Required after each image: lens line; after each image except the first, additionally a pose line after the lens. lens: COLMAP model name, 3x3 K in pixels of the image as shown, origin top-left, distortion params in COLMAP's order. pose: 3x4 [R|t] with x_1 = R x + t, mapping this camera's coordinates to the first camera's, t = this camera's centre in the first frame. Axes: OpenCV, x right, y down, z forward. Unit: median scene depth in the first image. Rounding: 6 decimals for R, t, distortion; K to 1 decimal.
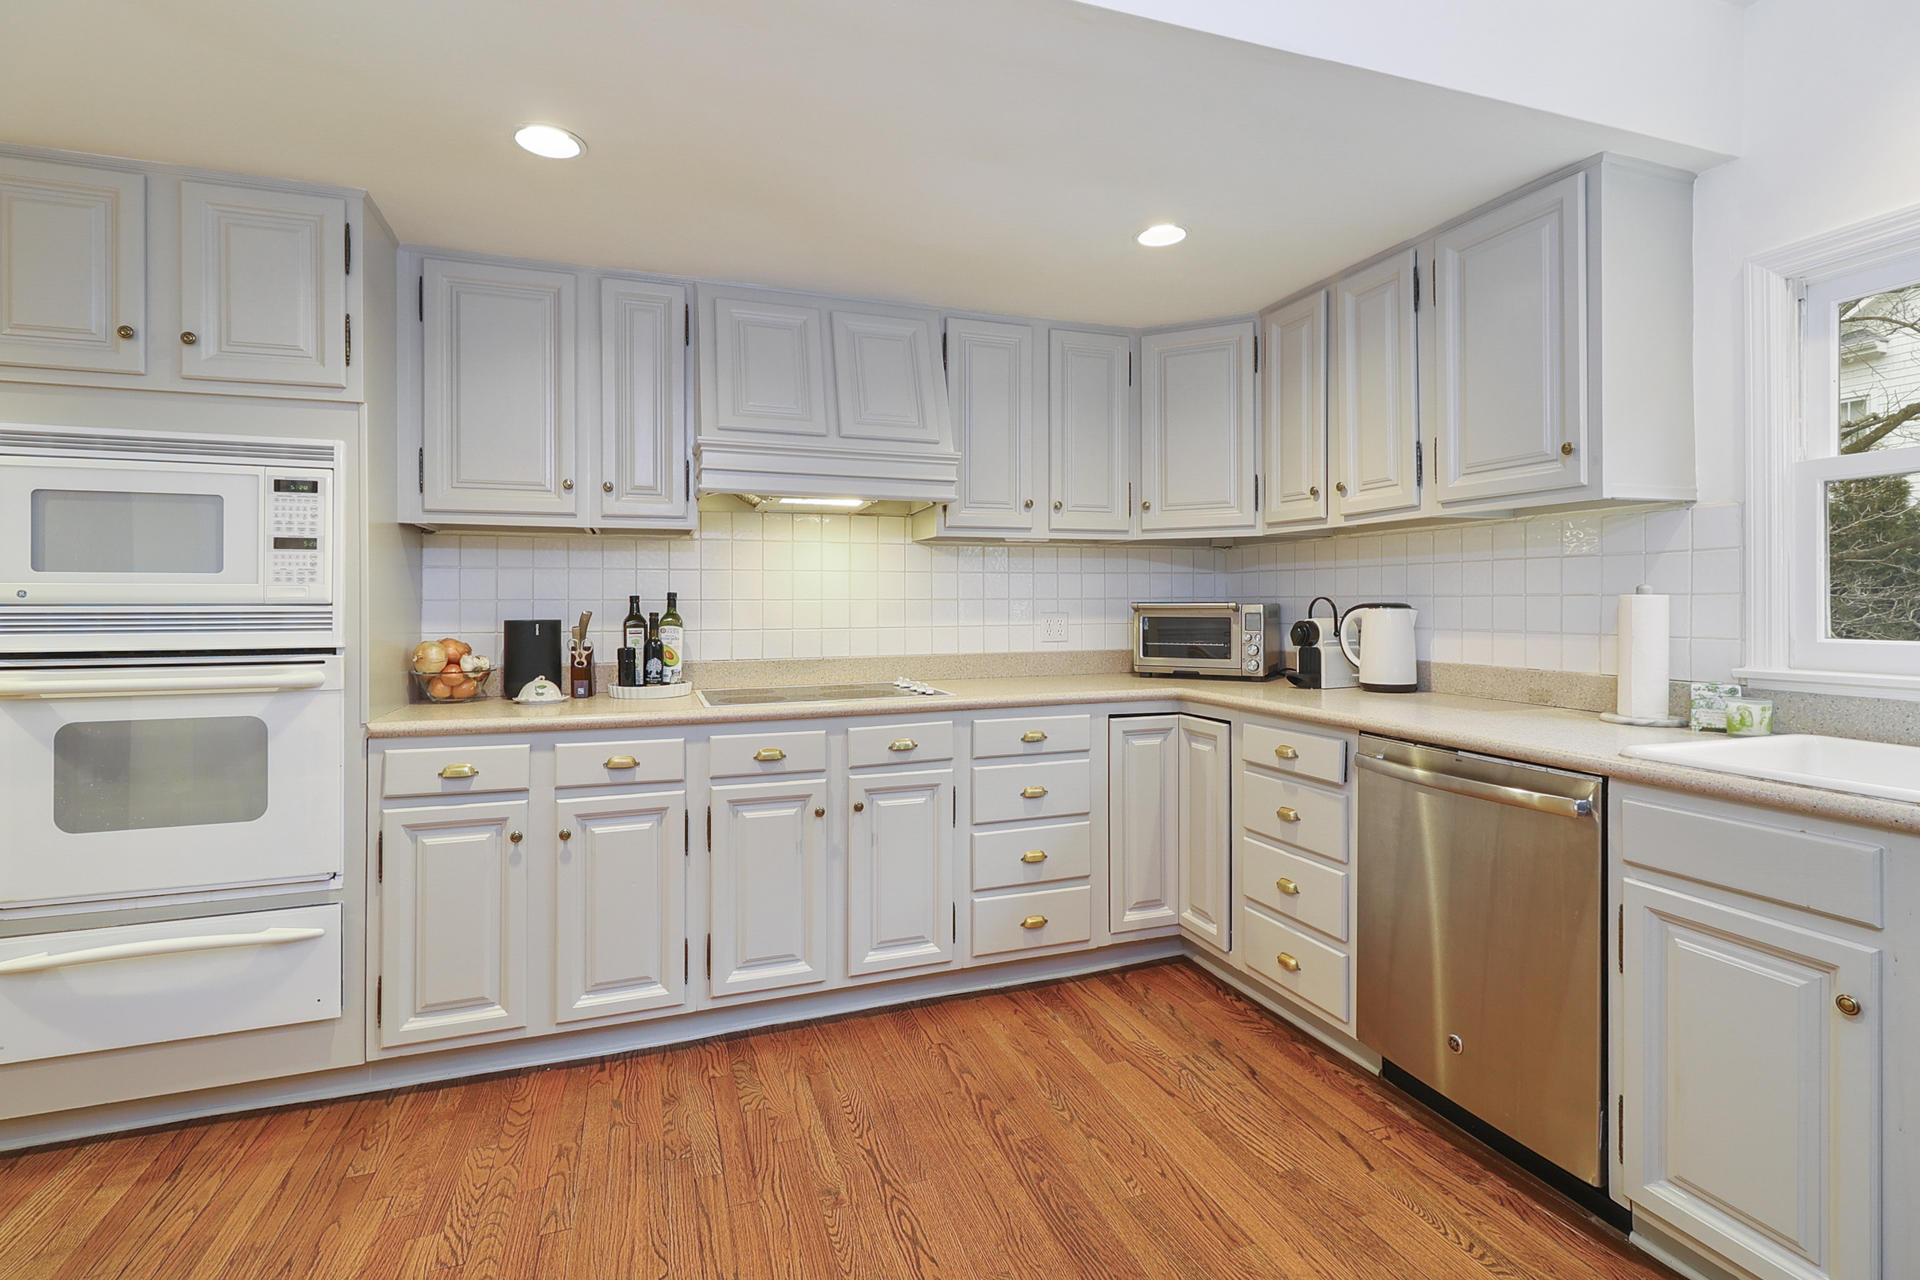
lens RADIAL K [[893.4, 0, 959.7], [0, 893.4, 599.3], [0, 0, 1]] dist [0.001096, -0.000408]
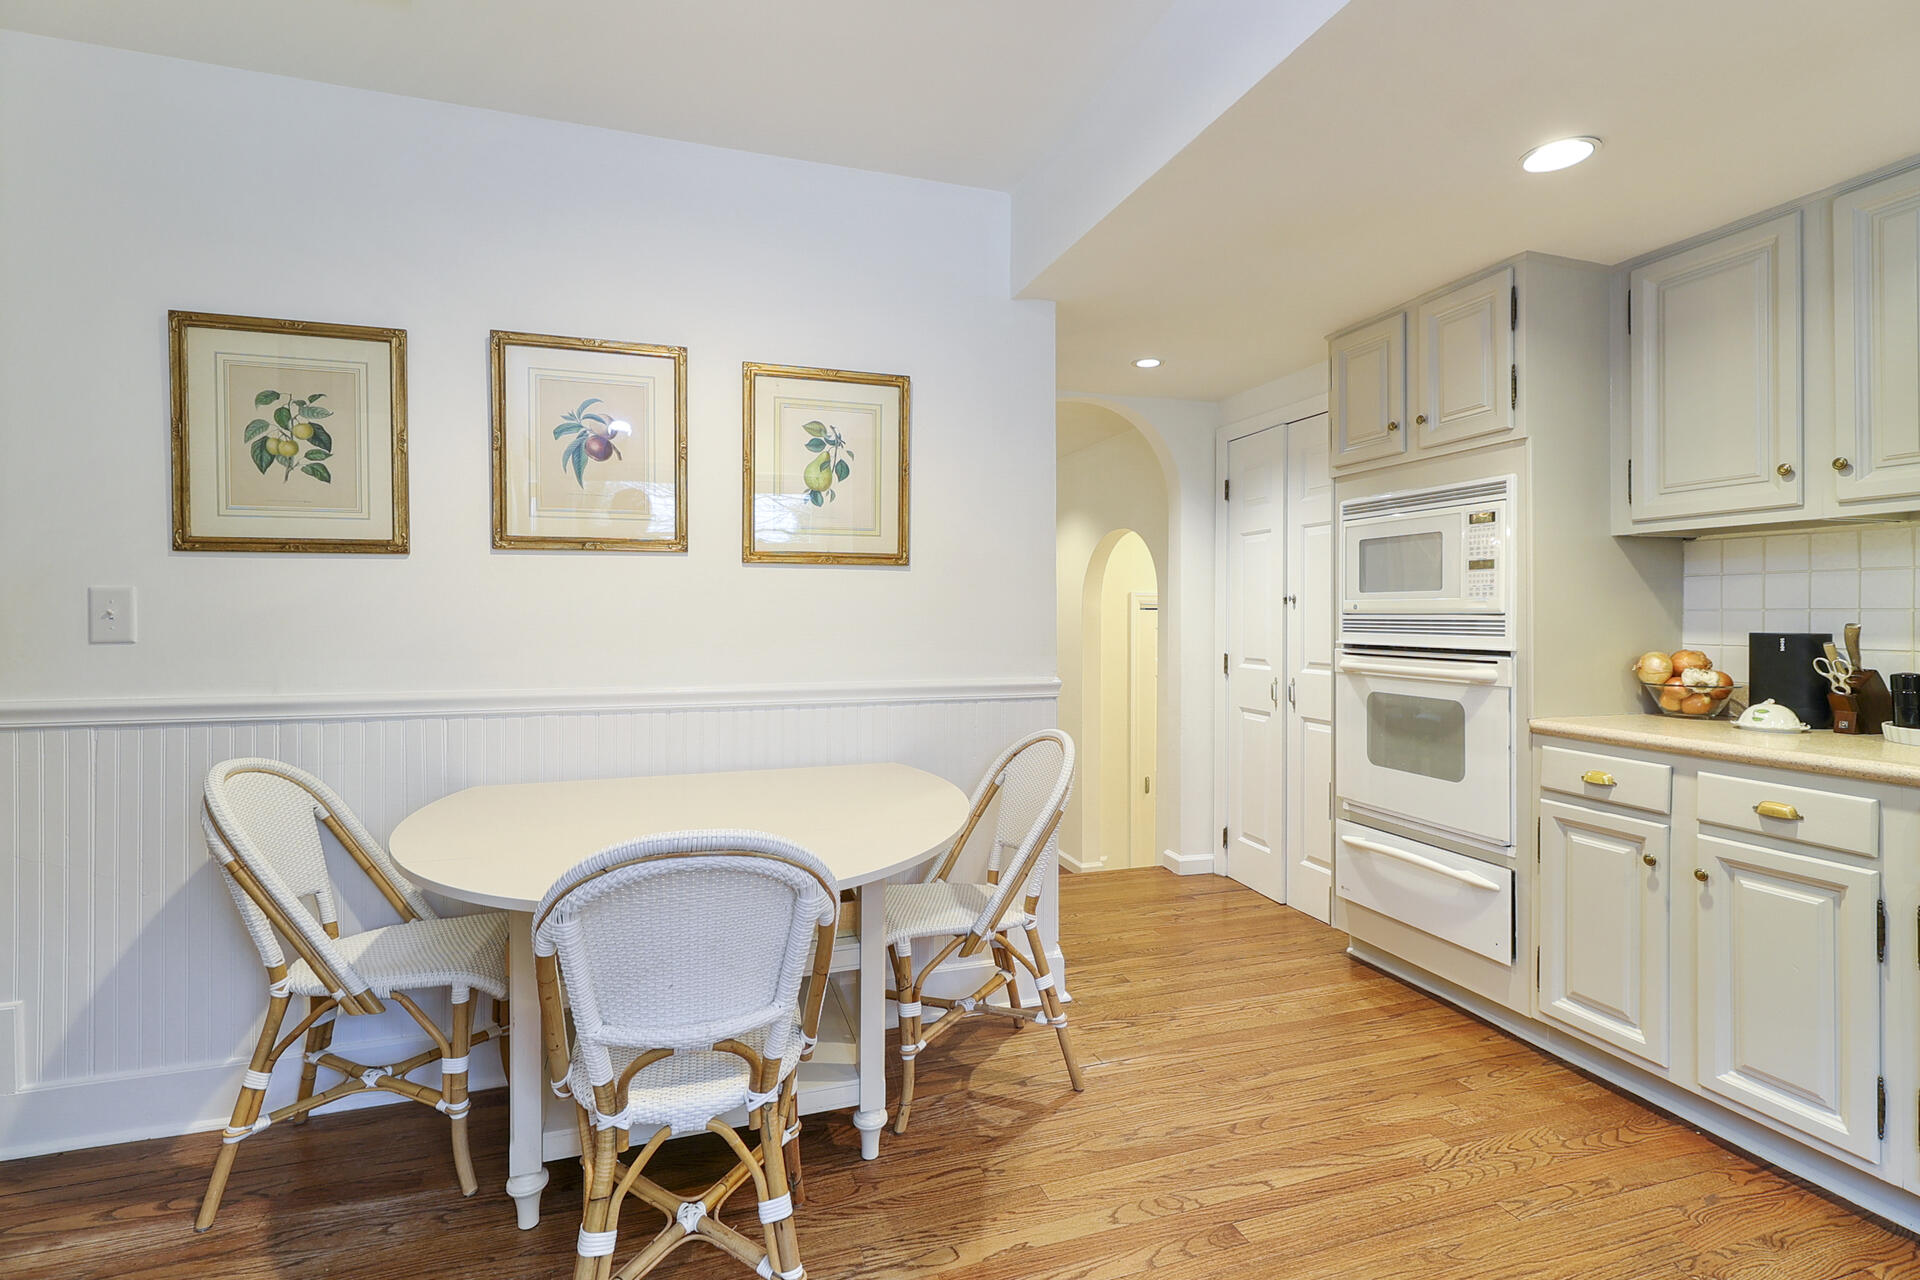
lens RADIAL K [[893.4, 0, 963.4], [0, 893.4, 612.9], [0, 0, 1]] dist [0.001096, -0.000408]
pose [[-0.020957, 0.002448, -0.999777, 0.465721], [0.005048, 0.999985, 0.002343, -0.002571], [0.999768, -0.004998, -0.020969, 0.292007]]
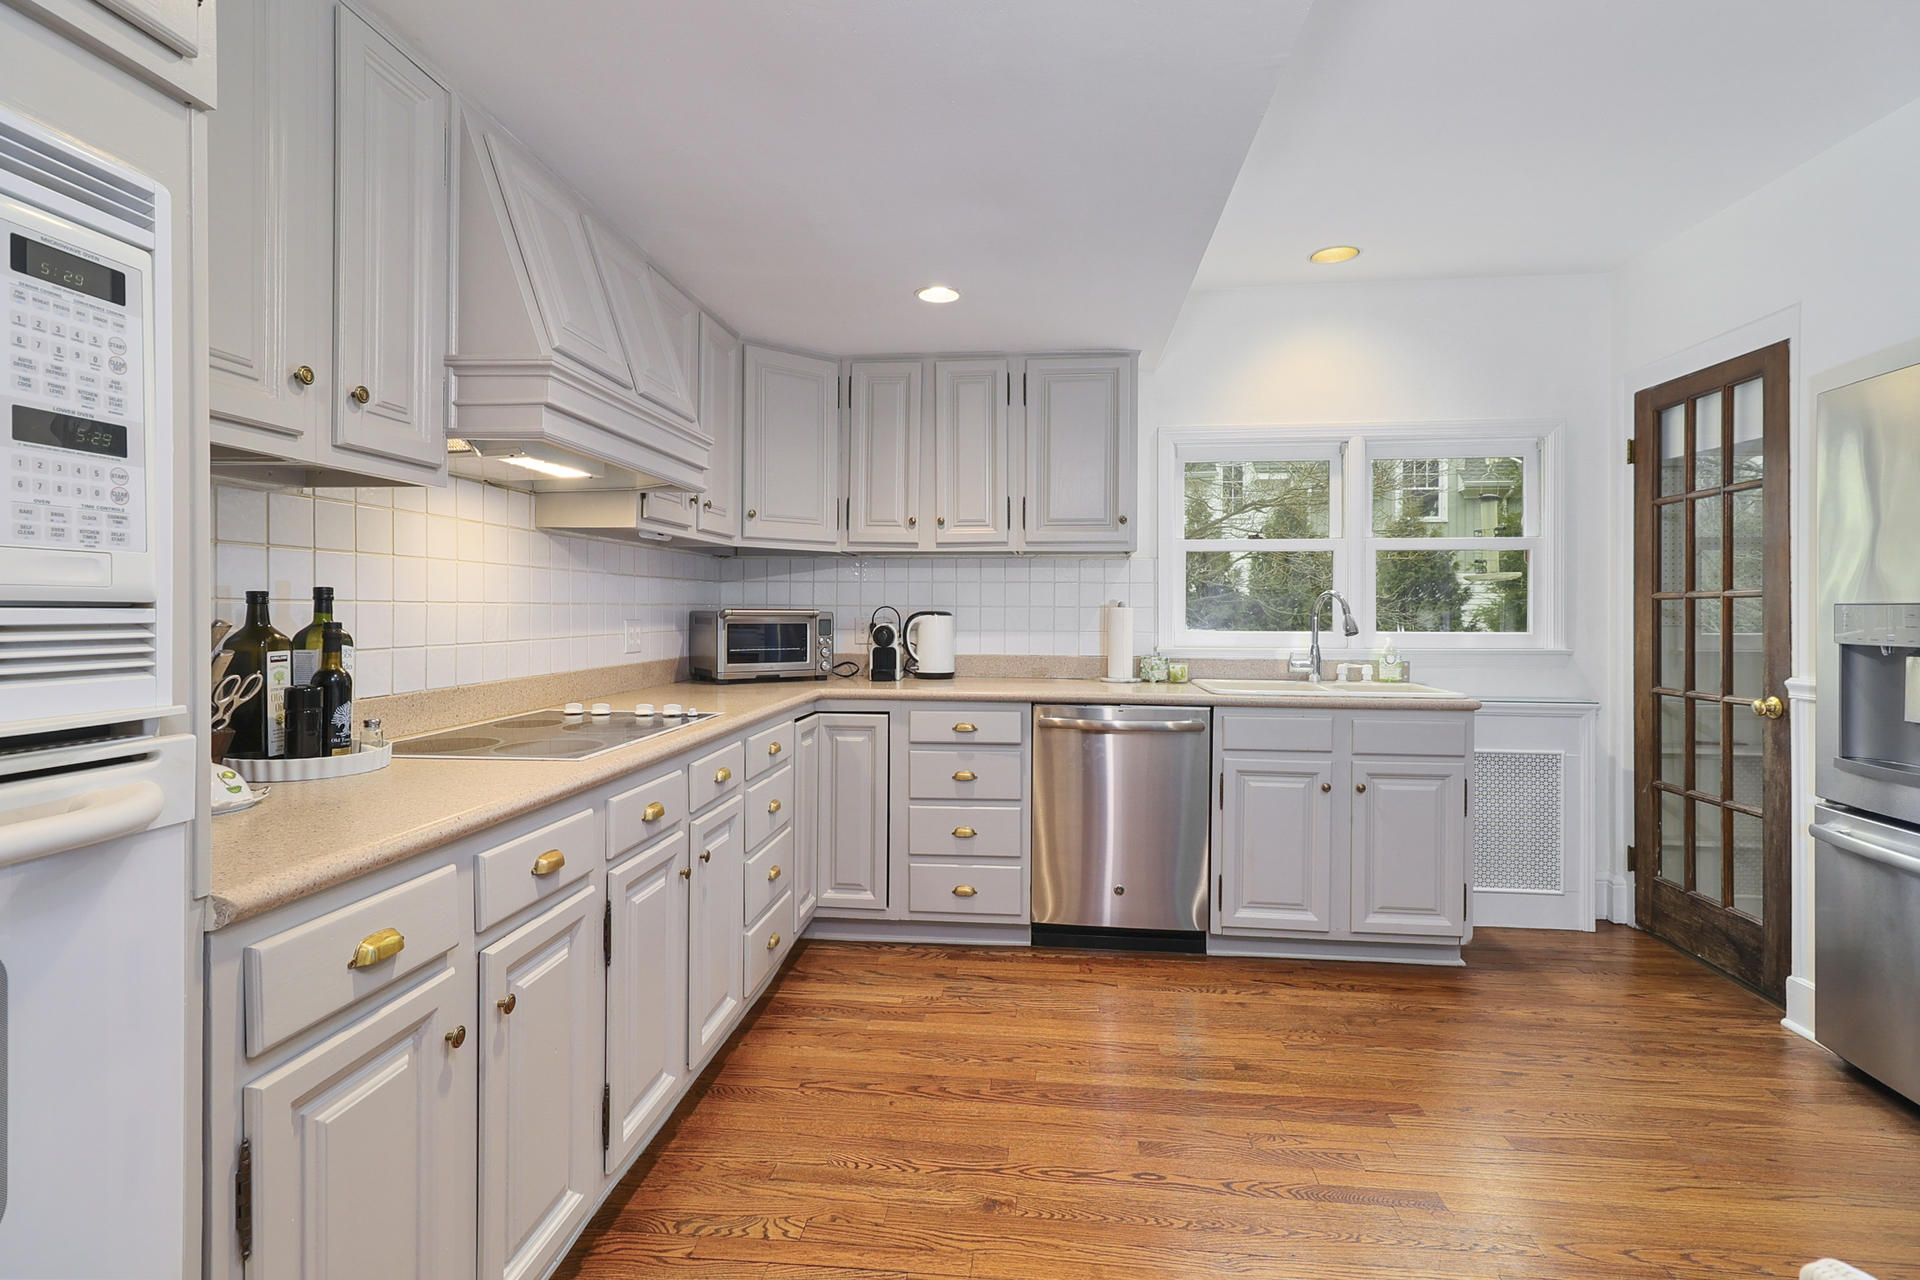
lens RADIAL K [[893.4, 0, 962.9], [0, 893.4, 609.3], [0, 0, 1]] dist [0.001096, -0.000408]
pose [[0.427130, 0.006300, 0.904169, -0.851316], [-0.010016, 0.999947, -0.002236, 0.004784], [-0.904135, -0.008101, 0.427170, 0.491610]]
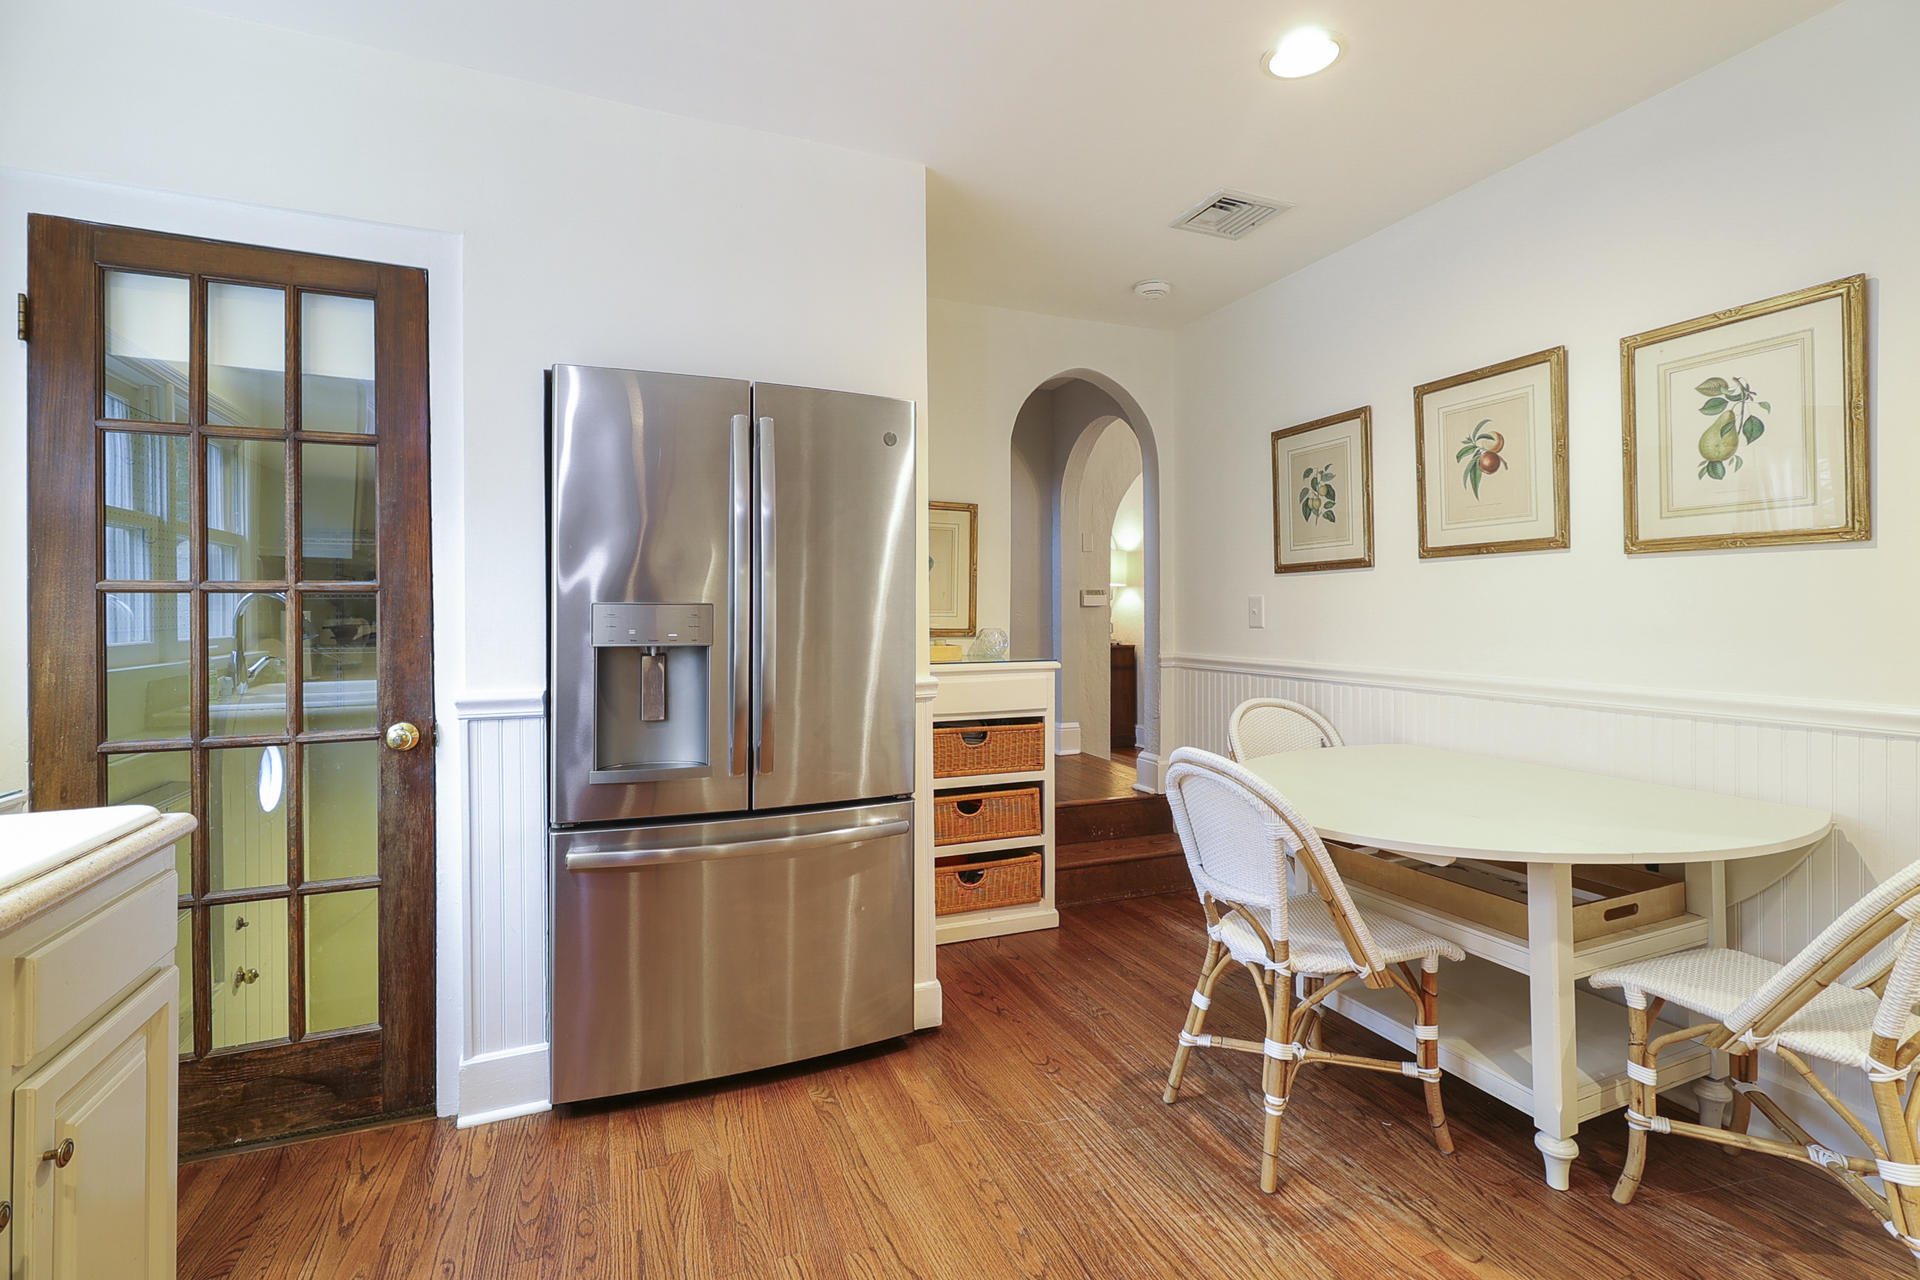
lens RADIAL K [[893.4, 0, 963.9], [0, 893.4, 611.5], [0, 0, 1]] dist [0.001096, -0.000408]
pose [[-0.999153, 0.006851, -0.040582, 0.173109], [0.007122, 0.999953, -0.006539, 0.003244], [0.040535, -0.006822, -0.999155, 0.975312]]
